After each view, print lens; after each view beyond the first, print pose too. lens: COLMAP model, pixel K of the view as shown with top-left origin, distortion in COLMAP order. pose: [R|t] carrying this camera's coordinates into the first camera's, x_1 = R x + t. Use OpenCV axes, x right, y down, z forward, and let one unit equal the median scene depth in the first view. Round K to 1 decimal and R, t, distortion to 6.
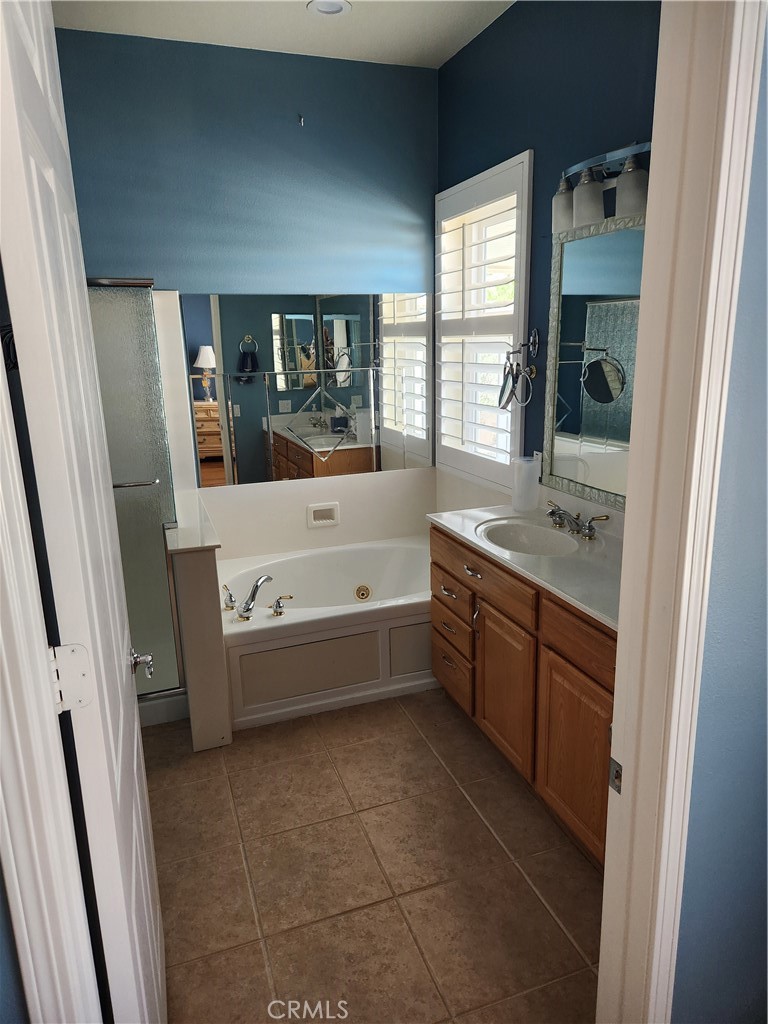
lens RADIAL K [[682.3, 0, 384.0], [0, 682.3, 512.0], [0, 0, 1]] dist [0.032075, 0.000051]
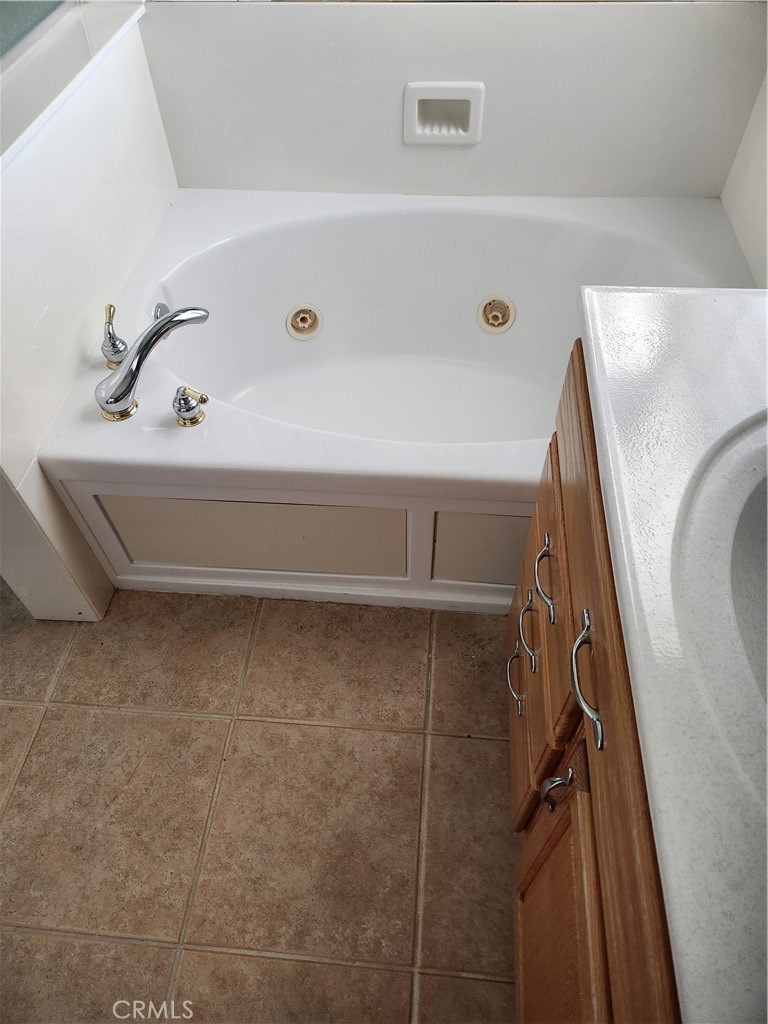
lens RADIAL K [[682.3, 0, 384.0], [0, 682.3, 512.0], [0, 0, 1]] dist [0.032075, 0.000051]
pose [[0.904131, 0.340981, -0.257448, 0.095730], [-0.104659, 0.760956, 0.640307, -0.105421], [0.414239, -0.551977, 0.723690, 0.754627]]
